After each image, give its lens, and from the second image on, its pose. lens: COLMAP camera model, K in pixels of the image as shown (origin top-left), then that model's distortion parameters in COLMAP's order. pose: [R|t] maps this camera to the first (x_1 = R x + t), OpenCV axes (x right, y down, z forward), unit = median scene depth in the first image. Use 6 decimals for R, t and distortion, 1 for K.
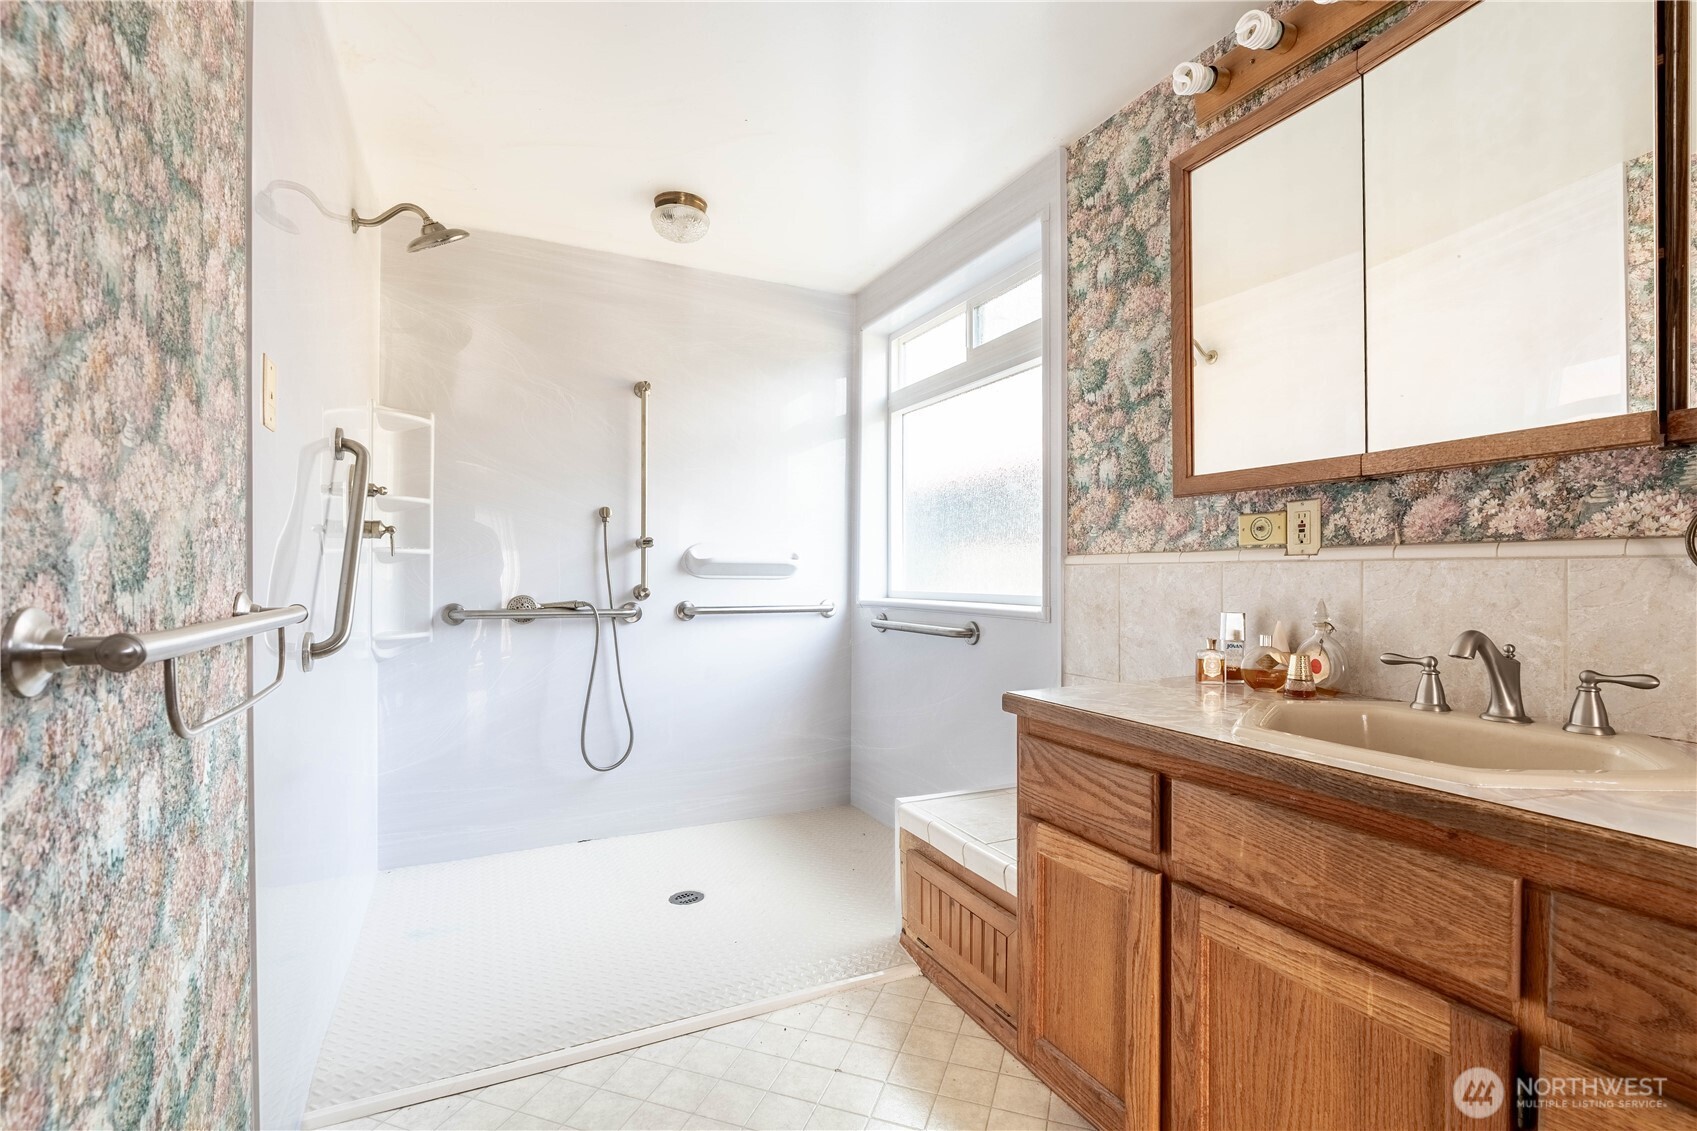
lens RADIAL K [[650.1, 0, 850.4], [0, 650.1, 583.9], [0, 0, 1]] dist [-0.001929, 0.000331]
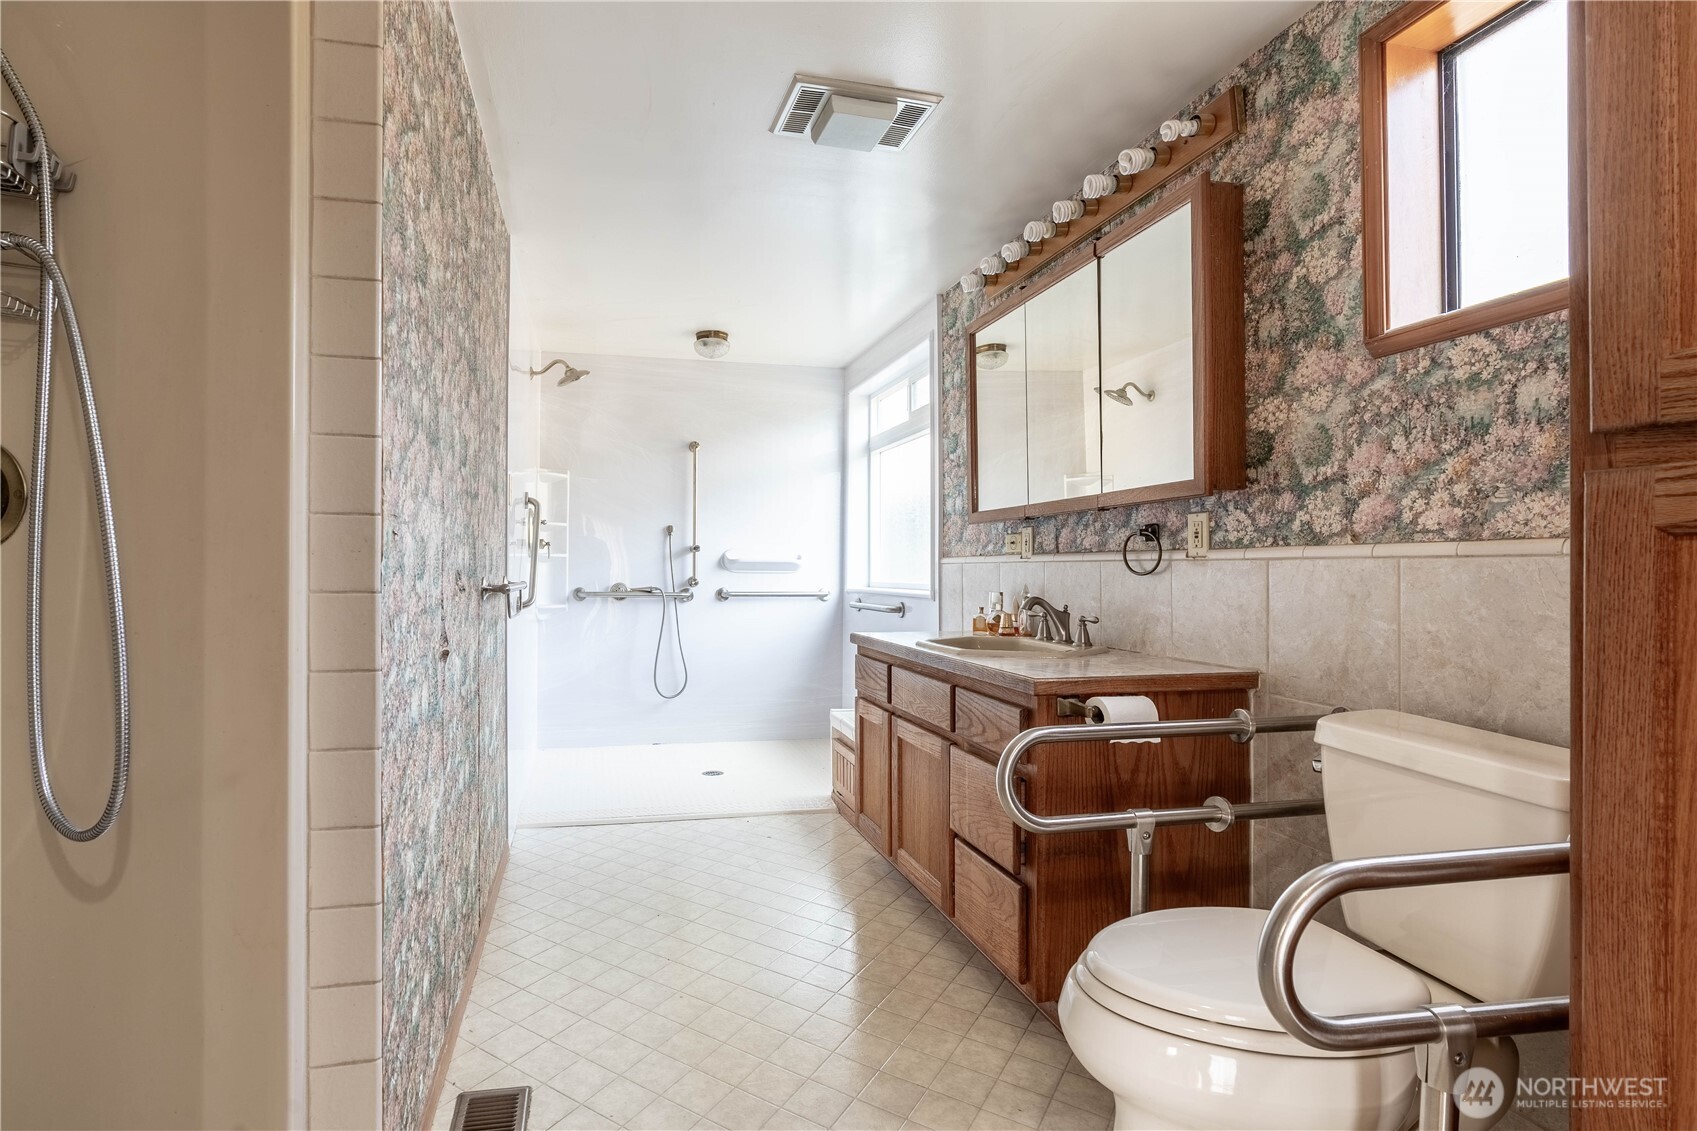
lens RADIAL K [[783.3, 0, 852.1], [0, 783.3, 564.9], [0, 0, 1]] dist [-0.008170, 0.001223]
pose [[0.980553, -0.005272, -0.196181, 0.445099], [0.002485, 0.999893, -0.014449, 0.001598], [0.196236, 0.013680, 0.980461, -0.796029]]
